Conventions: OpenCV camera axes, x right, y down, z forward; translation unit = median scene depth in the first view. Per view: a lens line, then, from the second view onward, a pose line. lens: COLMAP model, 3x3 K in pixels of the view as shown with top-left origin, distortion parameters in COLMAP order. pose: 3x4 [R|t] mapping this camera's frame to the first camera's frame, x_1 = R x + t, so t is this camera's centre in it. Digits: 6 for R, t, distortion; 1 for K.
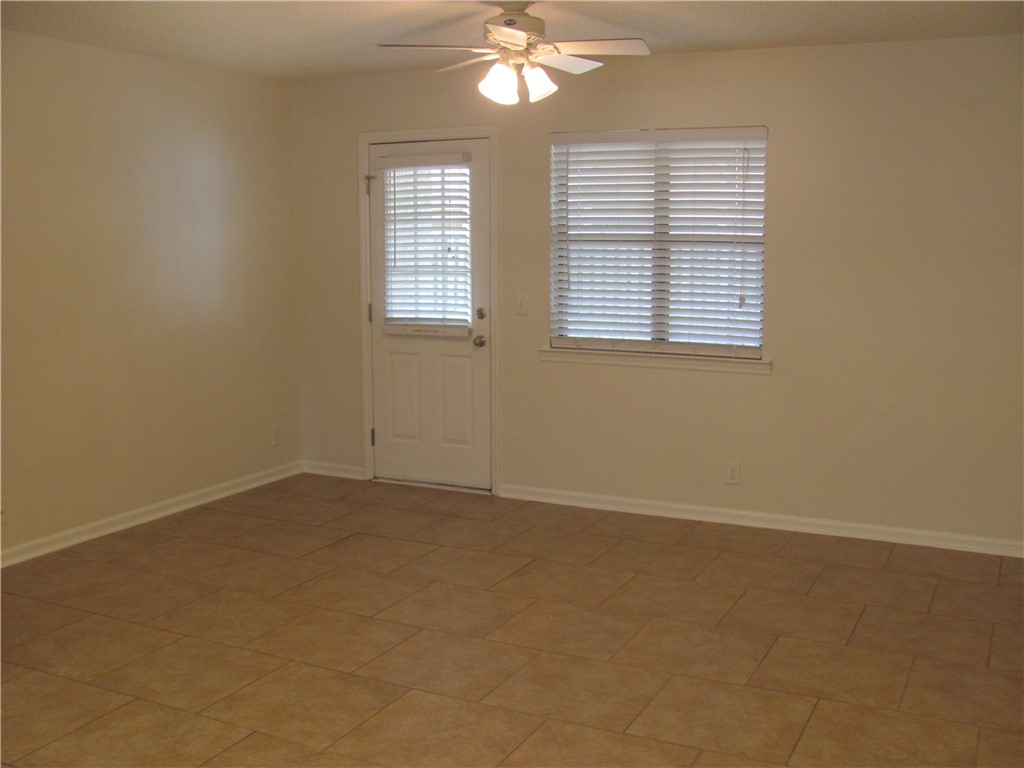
lens RADIAL K [[1082.7, 0, 516.7], [0, 1082.7, 388.4], [0, 0, 1]] dist [-0.199624, 0.226618]
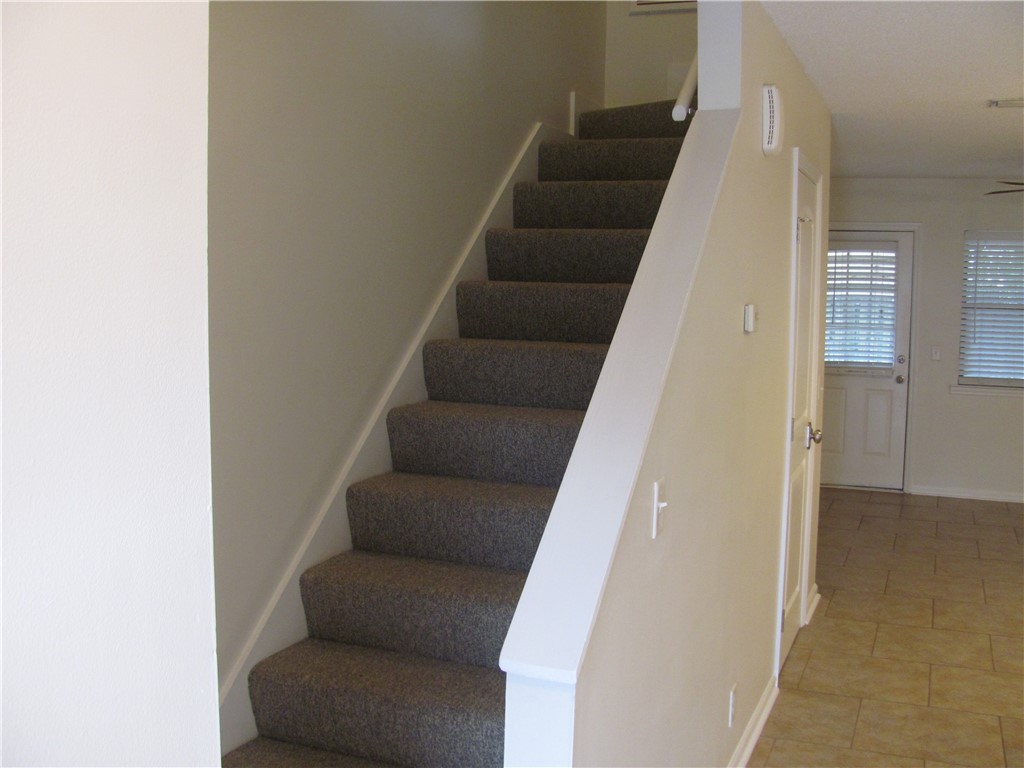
lens RADIAL K [[1082.7, 0, 516.7], [0, 1082.7, 388.4], [0, 0, 1]] dist [-0.199624, 0.226618]
pose [[0.996998, 0.010014, 0.076780, -0.645793], [-0.006367, 0.998846, -0.047603, 0.035975], [-0.077168, 0.046971, 0.995911, -0.304330]]
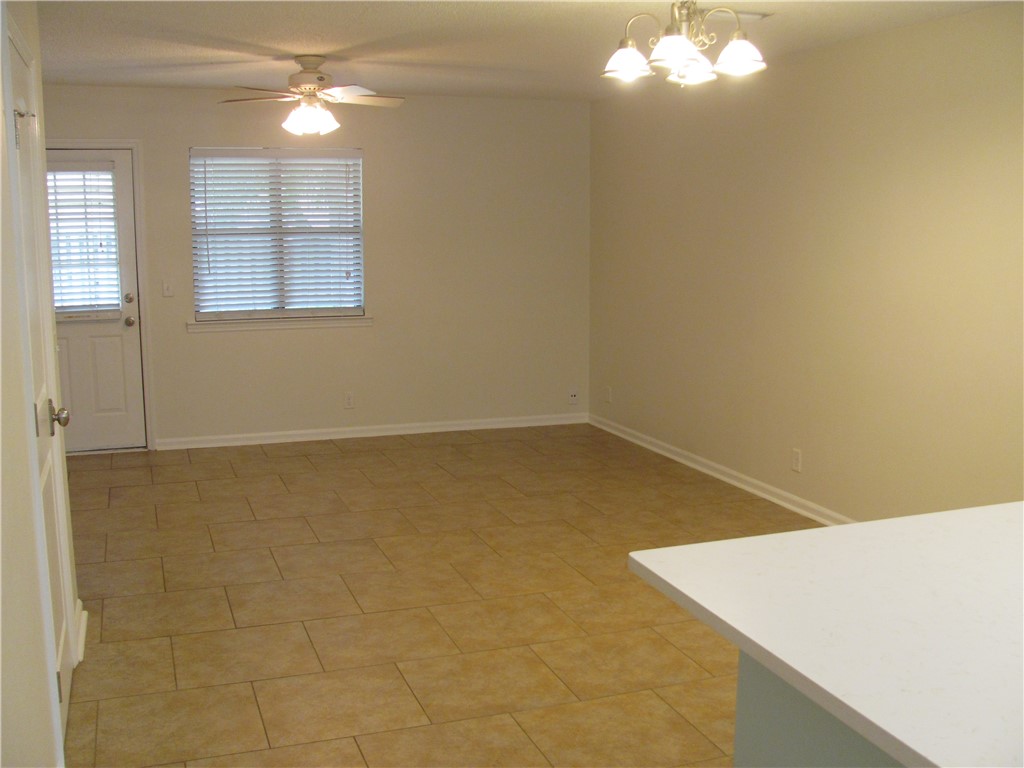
lens RADIAL K [[1082.7, 0, 516.7], [0, 1082.7, 388.4], [0, 0, 1]] dist [-0.199624, 0.226618]
pose [[0.691606, -0.112239, 0.713501, -0.598928], [0.105282, 0.992967, 0.054150, 0.011171], [-0.714560, 0.037668, 0.698559, -0.109079]]
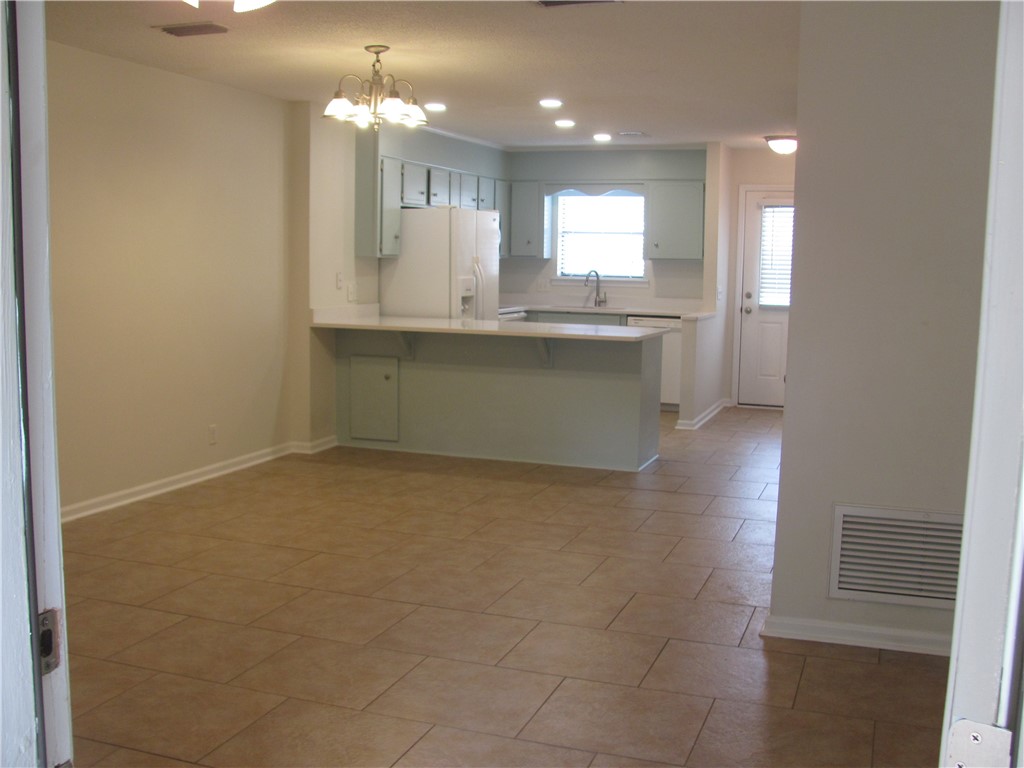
lens RADIAL K [[1082.7, 0, 516.7], [0, 1082.7, 388.4], [0, 0, 1]] dist [-0.199624, 0.226618]
pose [[-0.993221, -0.004543, -0.116153, -0.075471], [-0.035366, 0.963678, 0.264717, -0.155597], [0.110731, 0.267030, -0.957305, 1.194572]]
